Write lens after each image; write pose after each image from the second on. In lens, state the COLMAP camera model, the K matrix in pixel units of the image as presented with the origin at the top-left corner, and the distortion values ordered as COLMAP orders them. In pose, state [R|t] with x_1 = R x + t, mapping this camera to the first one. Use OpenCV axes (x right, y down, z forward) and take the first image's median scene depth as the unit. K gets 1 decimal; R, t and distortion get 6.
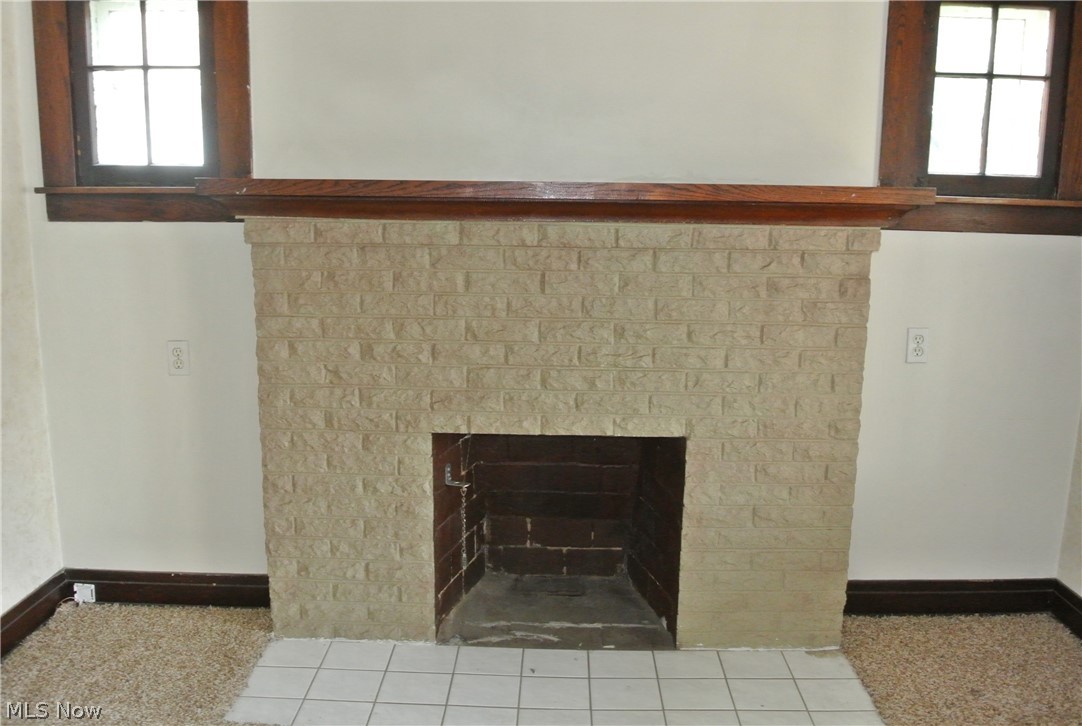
lens RADIAL K [[844.5, 0, 545.0], [0, 844.5, 362.0], [0, 0, 1]] dist [-0.084771, 0.034206]
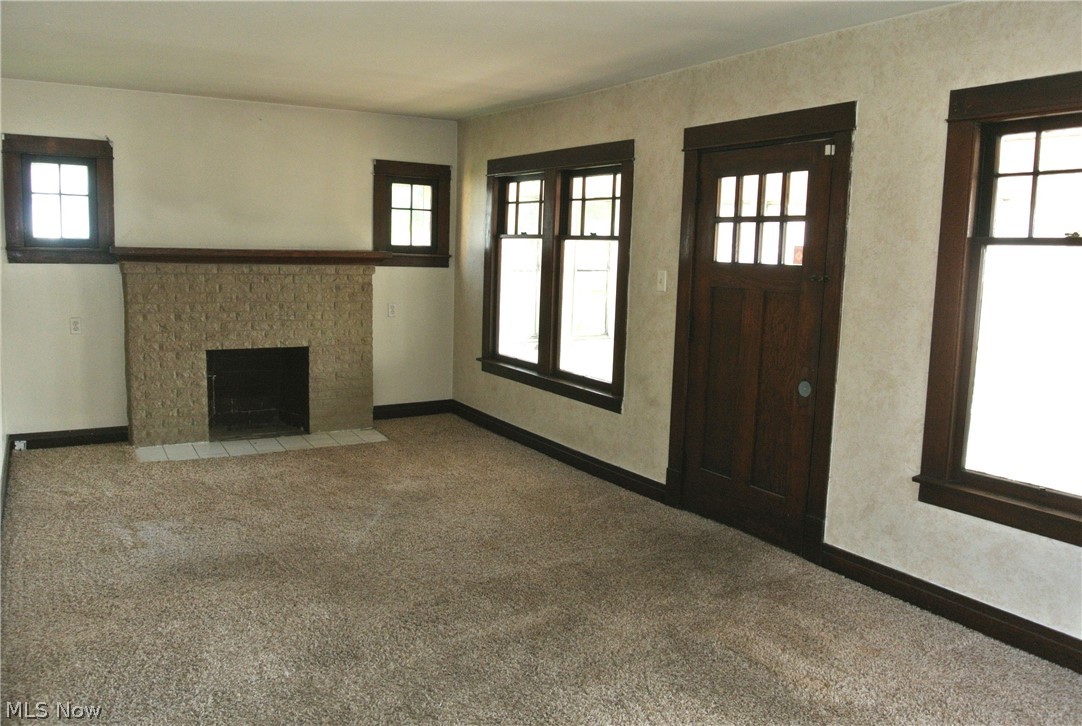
lens RADIAL K [[844.5, 0, 549.0], [0, 844.5, 363.8], [0, 0, 1]] dist [-0.084771, 0.034206]
pose [[0.842818, -0.059547, 0.534894, -0.591700], [0.077801, 0.996901, -0.011609, 0.229280], [-0.532545, 0.051400, 0.844839, -1.571311]]
